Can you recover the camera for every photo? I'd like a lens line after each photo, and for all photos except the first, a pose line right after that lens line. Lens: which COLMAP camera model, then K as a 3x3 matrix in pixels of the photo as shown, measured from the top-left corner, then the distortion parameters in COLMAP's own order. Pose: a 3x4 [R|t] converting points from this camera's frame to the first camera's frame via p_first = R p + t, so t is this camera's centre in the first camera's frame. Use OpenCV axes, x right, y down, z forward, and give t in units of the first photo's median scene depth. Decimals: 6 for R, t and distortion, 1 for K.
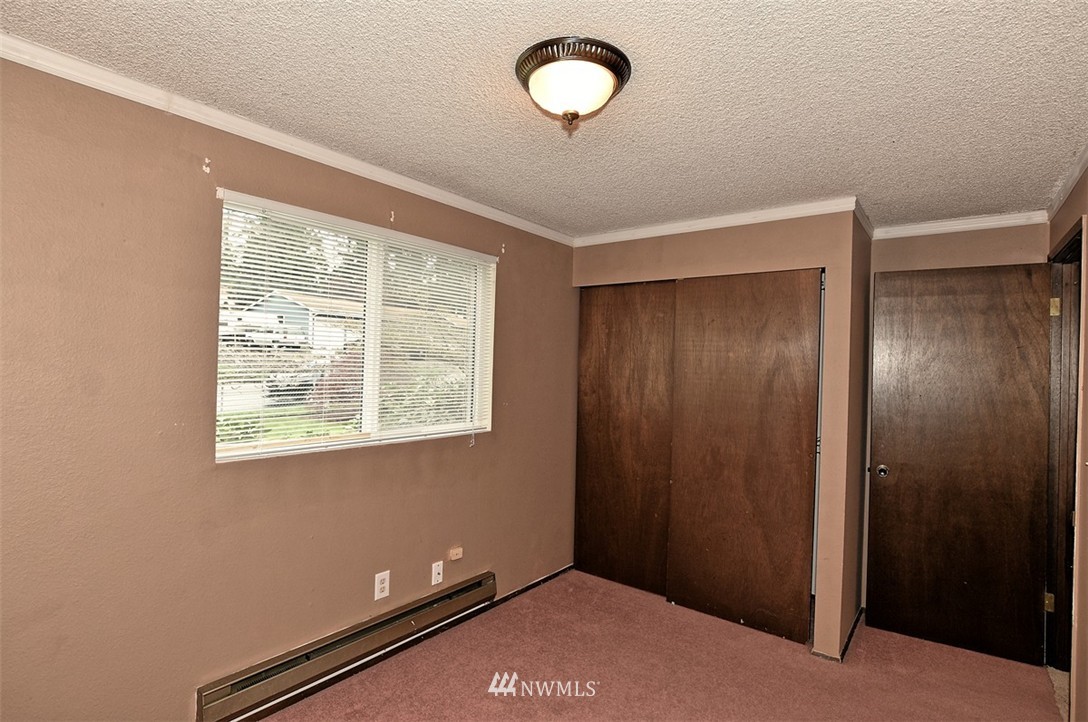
lens RADIAL K [[535.0, 0, 543.1], [0, 535.0, 358.9], [0, 0, 1]] dist [-0.034989, 0.015464]
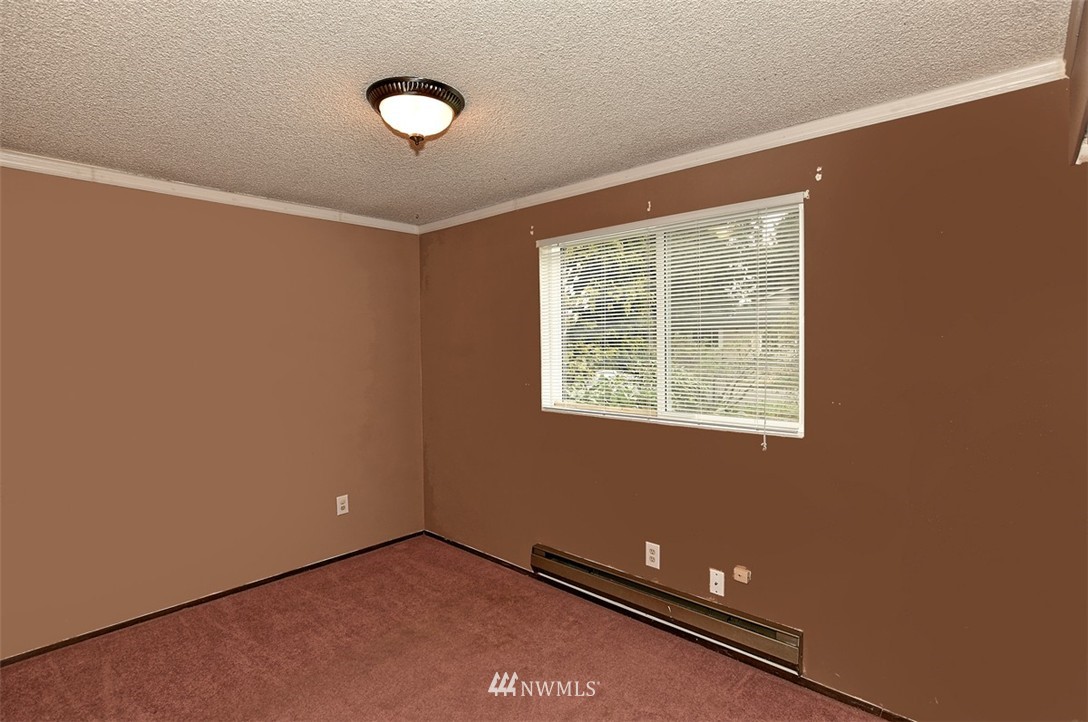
lens RADIAL K [[535.0, 0, 543.1], [0, 535.0, 358.9], [0, 0, 1]] dist [-0.034989, 0.015464]
pose [[-0.082145, 0.000782, -0.996620, 0.777524], [0.014008, 0.999902, -0.000370, 0.029913], [0.996522, -0.013991, -0.082147, 0.872998]]
